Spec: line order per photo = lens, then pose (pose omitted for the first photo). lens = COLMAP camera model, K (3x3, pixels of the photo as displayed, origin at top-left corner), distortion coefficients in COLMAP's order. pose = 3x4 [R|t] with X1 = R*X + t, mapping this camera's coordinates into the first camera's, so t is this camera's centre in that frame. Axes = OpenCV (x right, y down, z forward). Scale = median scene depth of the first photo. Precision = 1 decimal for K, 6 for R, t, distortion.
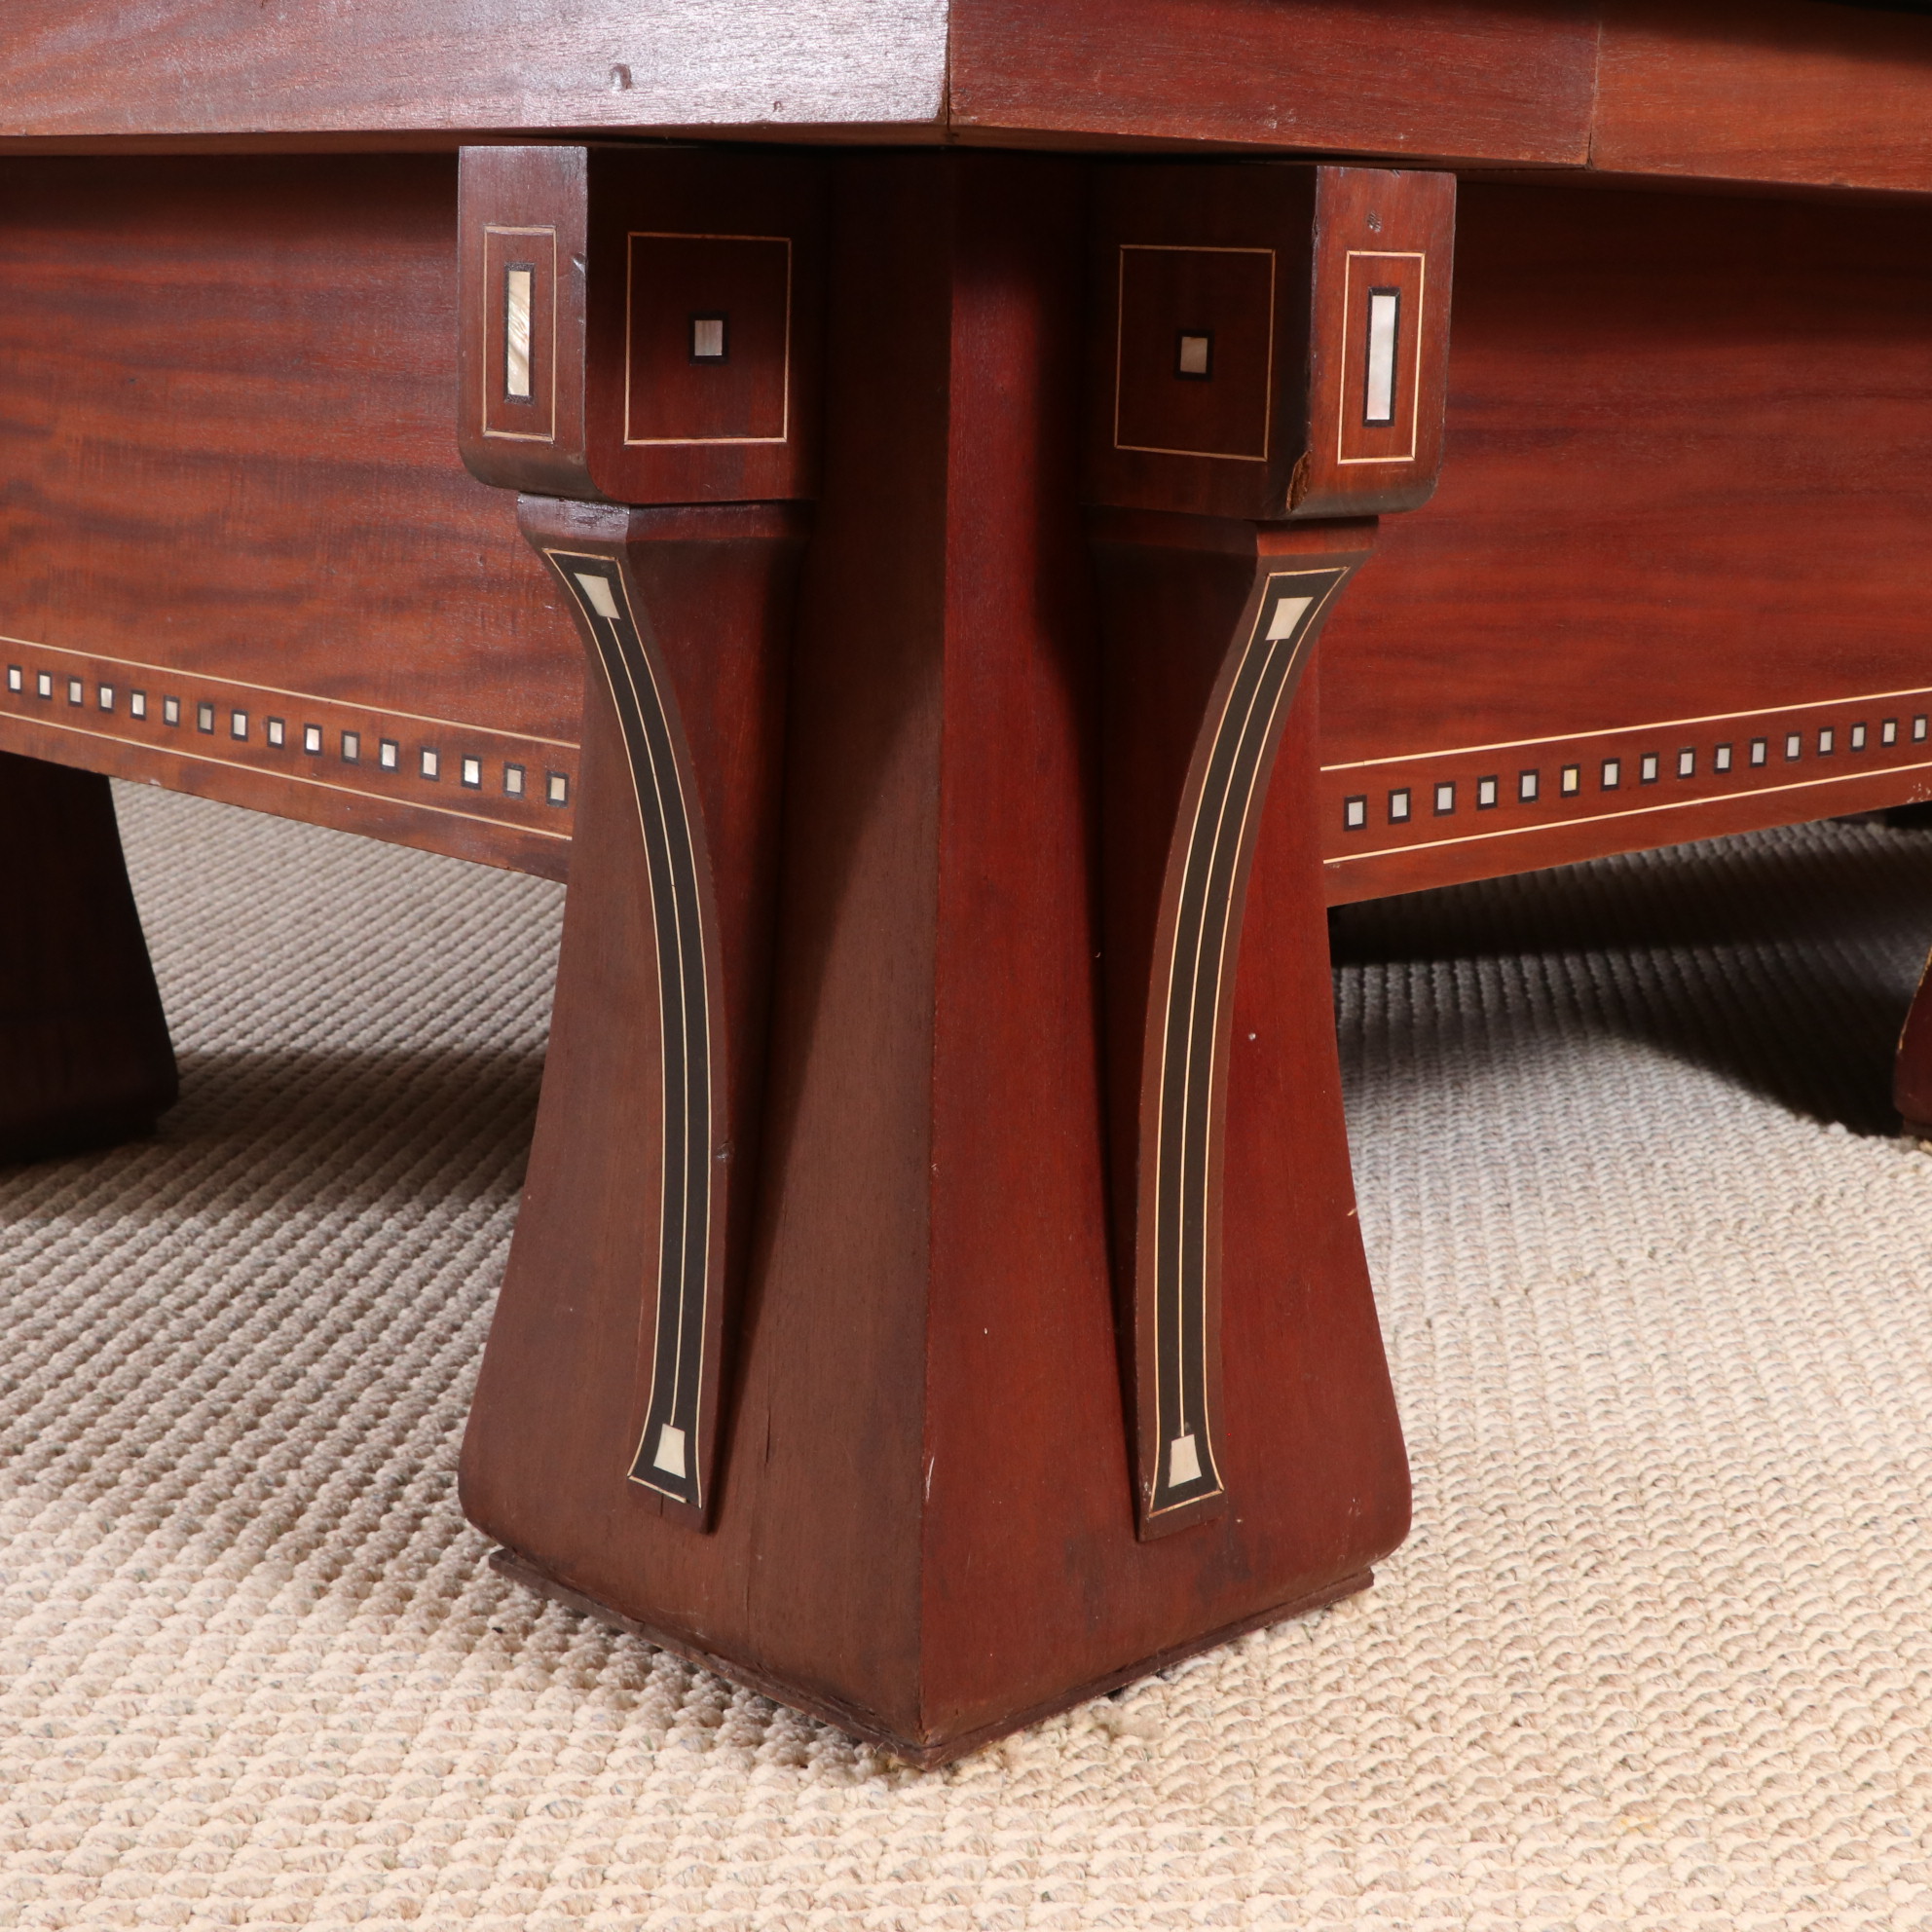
lens RADIAL K [[3385.2, 0, 966.0], [0, 3385.2, 966.0], [0, 0, 1]] dist [-0.004638, 0.058627]
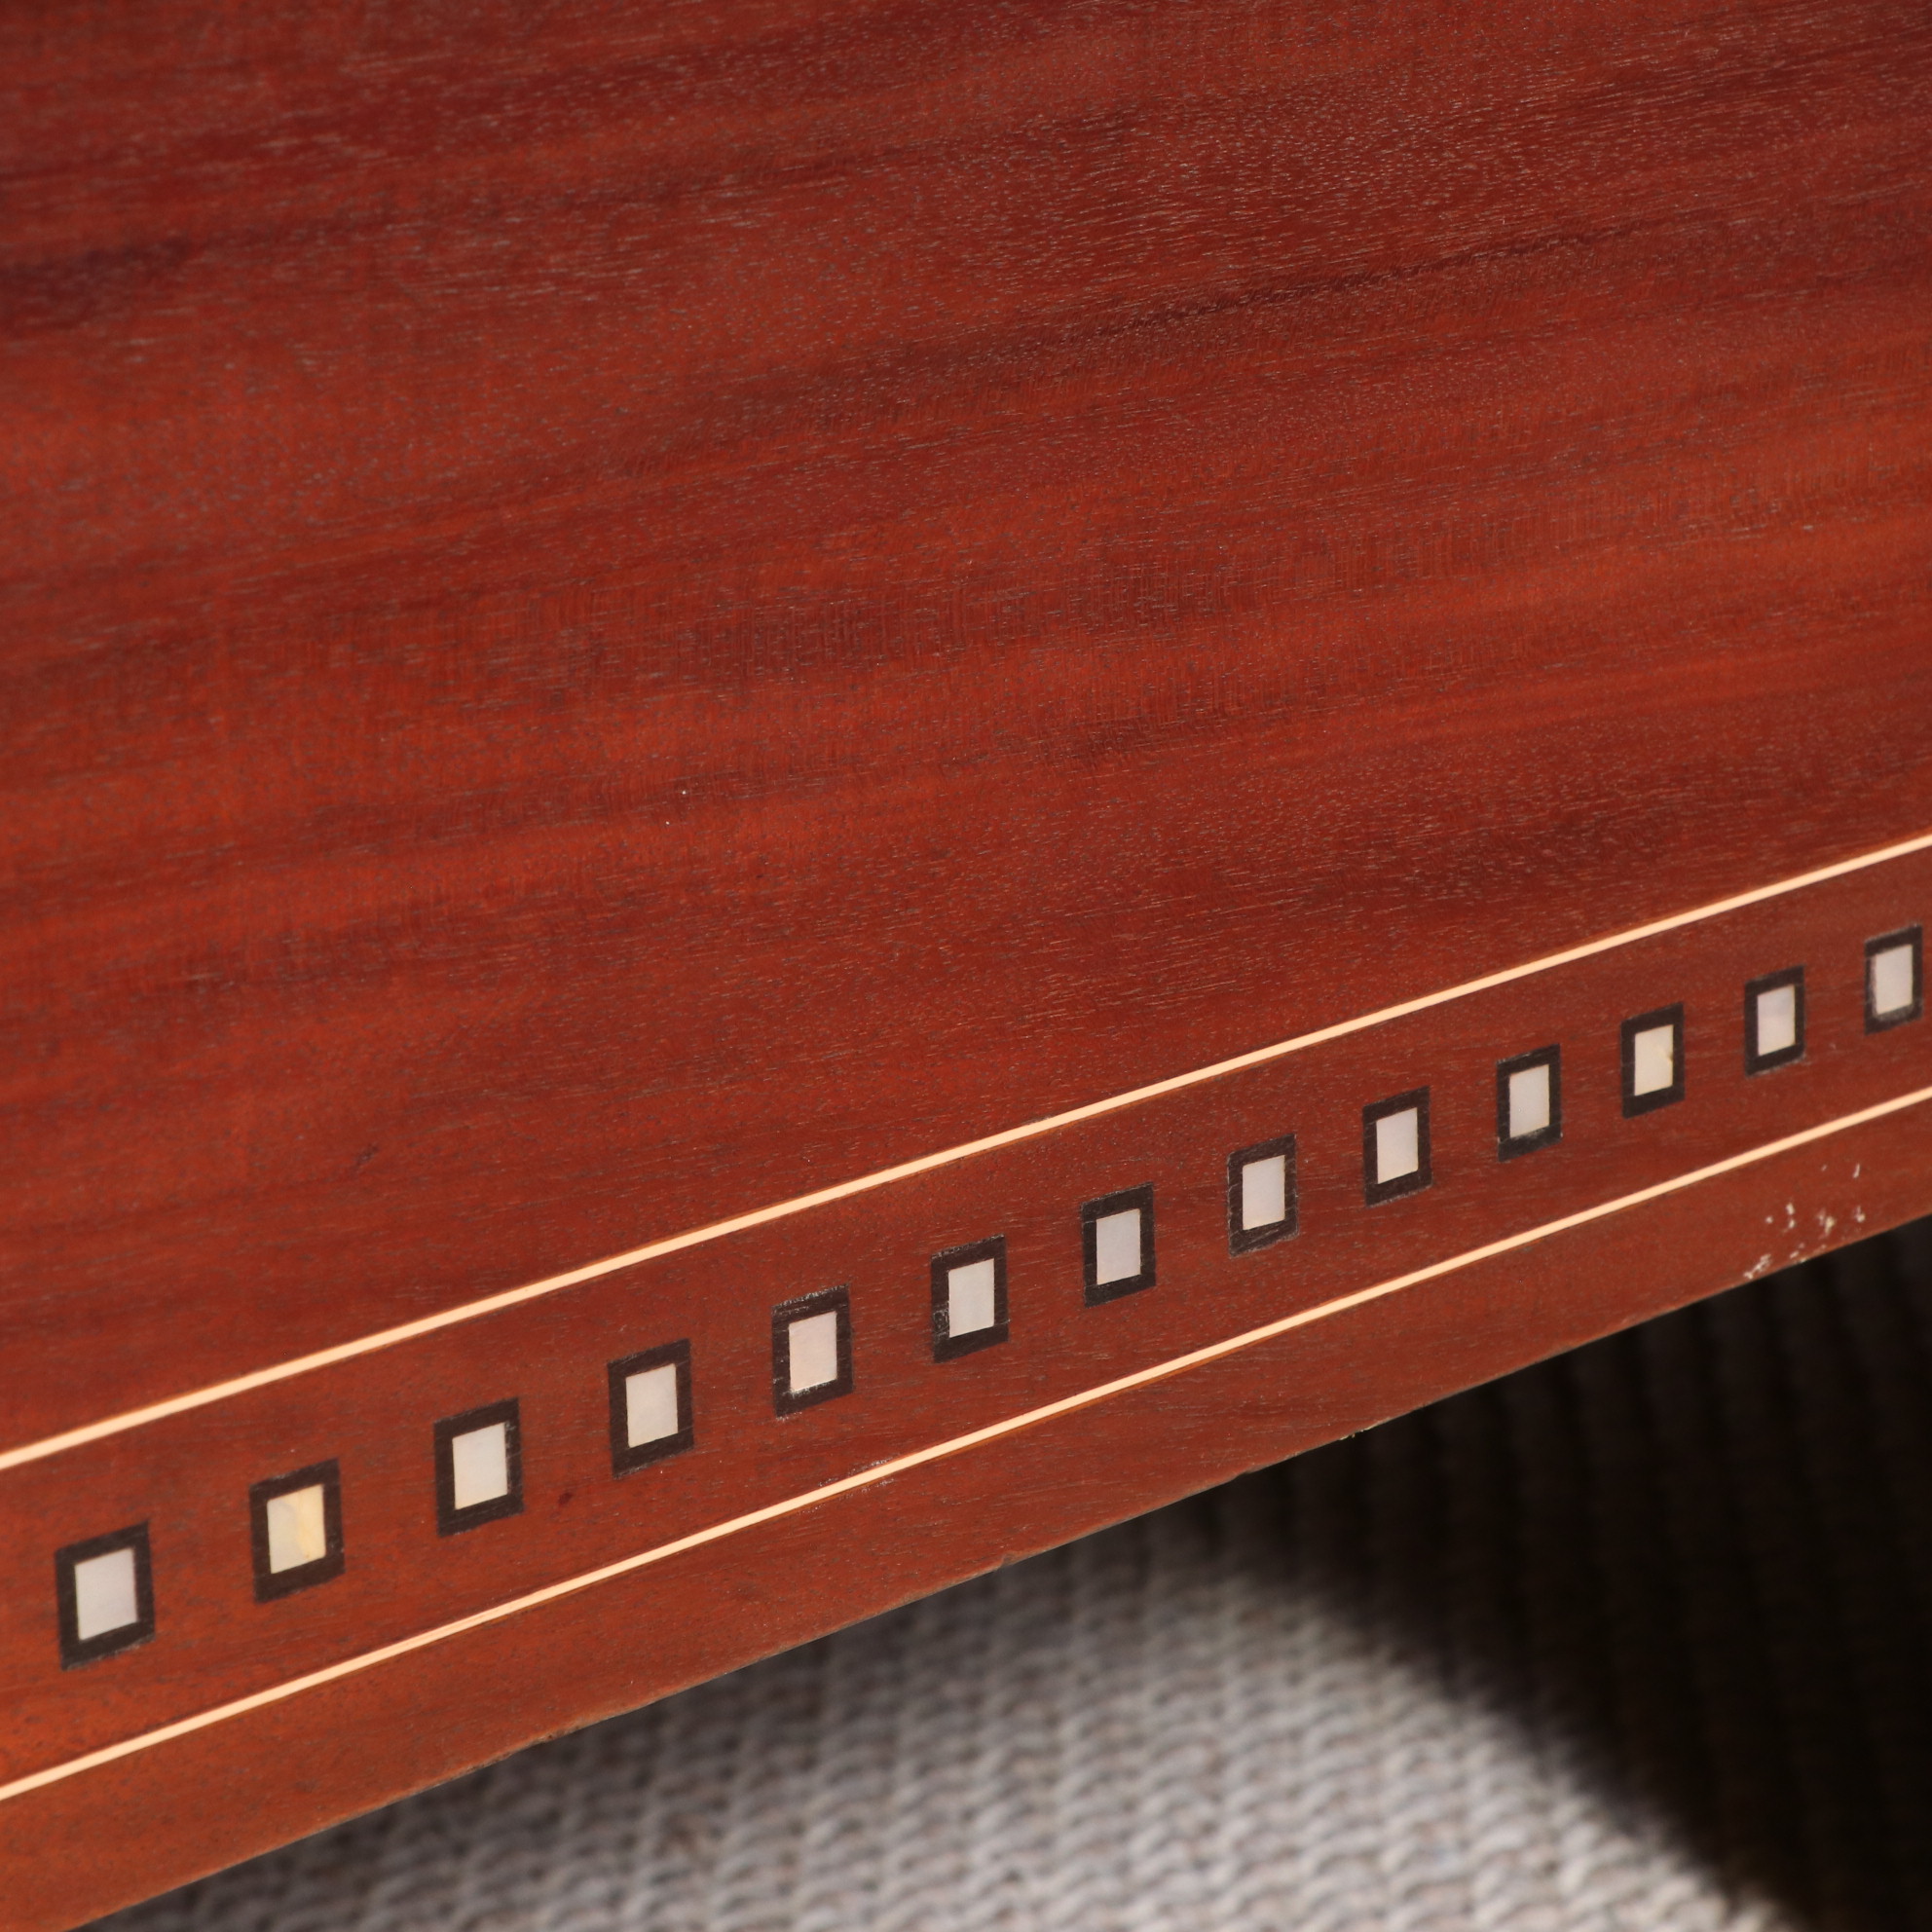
lens RADIAL K [[8115.4, 0, 966.0], [0, 8115.4, 966.0], [0, 0, 1]] dist [0.135376, 10.243637]
pose [[0.996761, -0.055083, 0.058601, 0.187739], [0.051559, 0.996864, 0.060034, -0.129162], [-0.061724, -0.056818, 0.996475, 0.345924]]
